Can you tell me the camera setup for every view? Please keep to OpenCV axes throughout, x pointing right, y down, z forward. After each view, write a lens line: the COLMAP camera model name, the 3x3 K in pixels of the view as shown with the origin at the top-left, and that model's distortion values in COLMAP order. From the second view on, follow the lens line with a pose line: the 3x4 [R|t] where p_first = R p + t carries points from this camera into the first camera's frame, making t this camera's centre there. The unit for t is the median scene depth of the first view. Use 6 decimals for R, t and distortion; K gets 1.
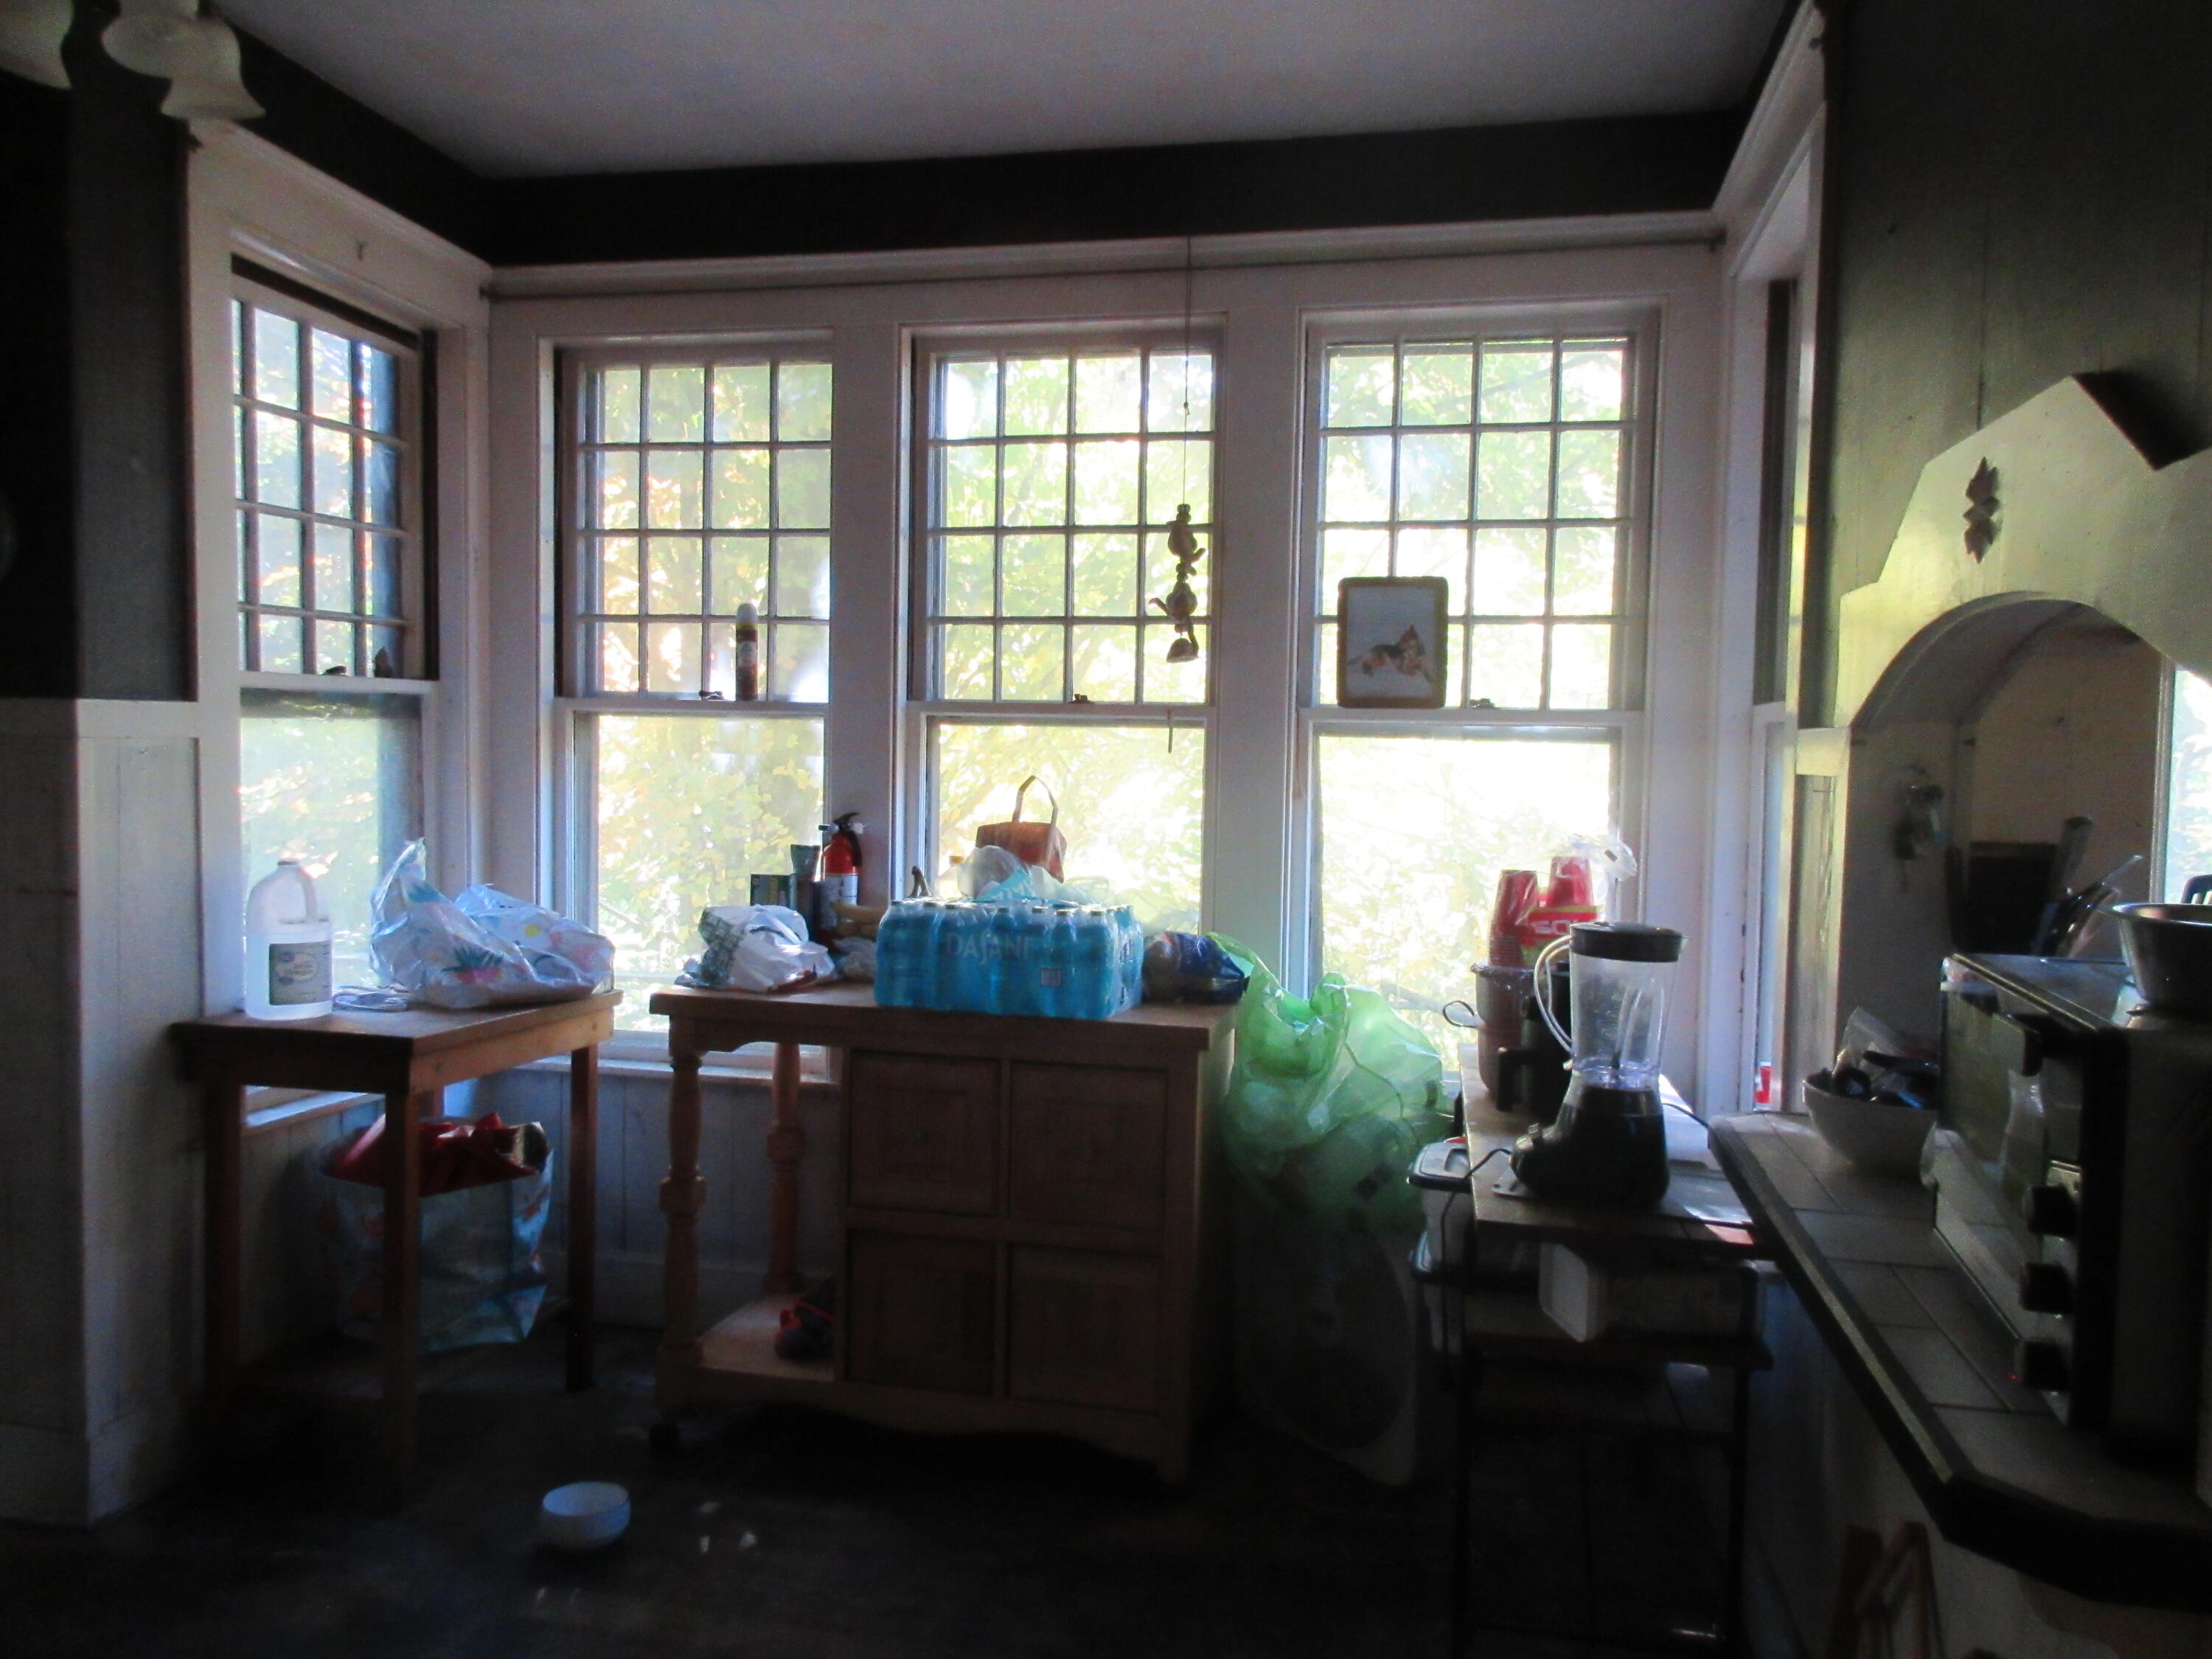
lens RADIAL K [[1661.6, 0, 1100.3], [0, 1661.6, 828.2], [0, 0, 1]] dist [0.007842, -0.009298]
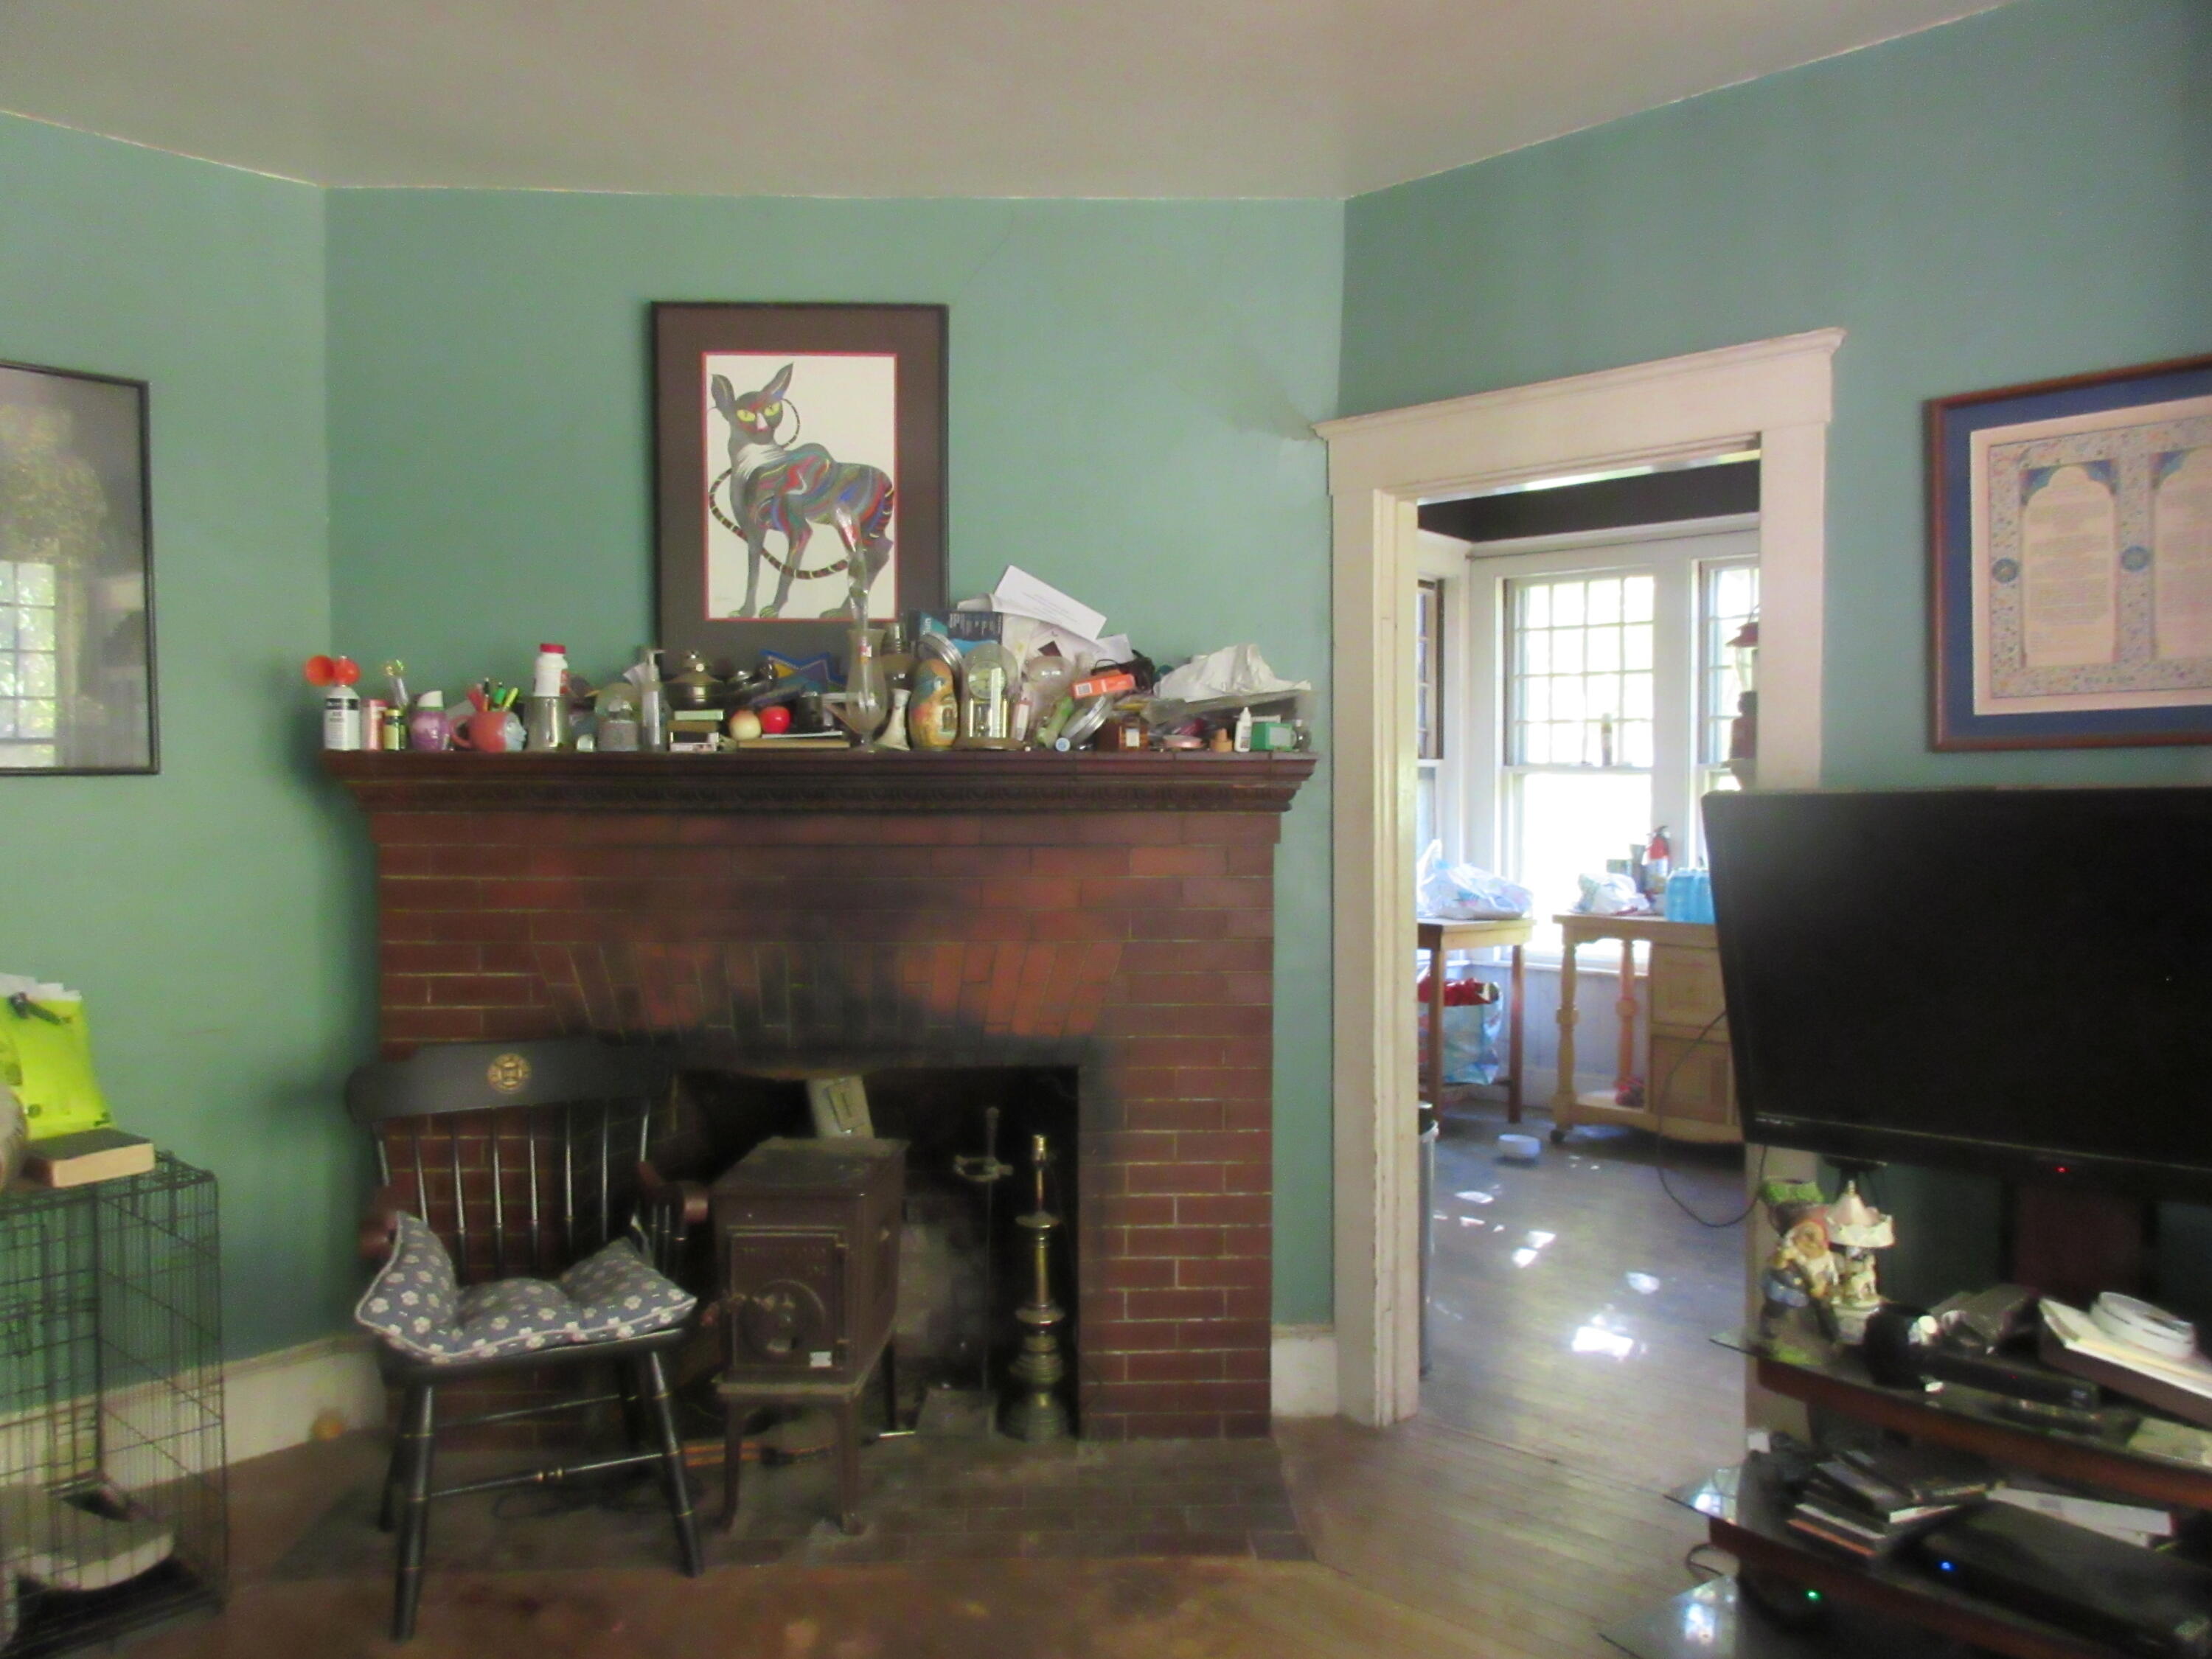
lens RADIAL K [[1661.6, 0, 1102.2], [0, 1661.6, 829.1], [0, 0, 1]] dist [0.007842, -0.009298]
pose [[0.856897, -0.005352, -0.515460, 0.263649], [-0.009343, 0.999621, -0.025911, 0.047430], [0.515403, 0.027019, 0.856522, -0.880756]]
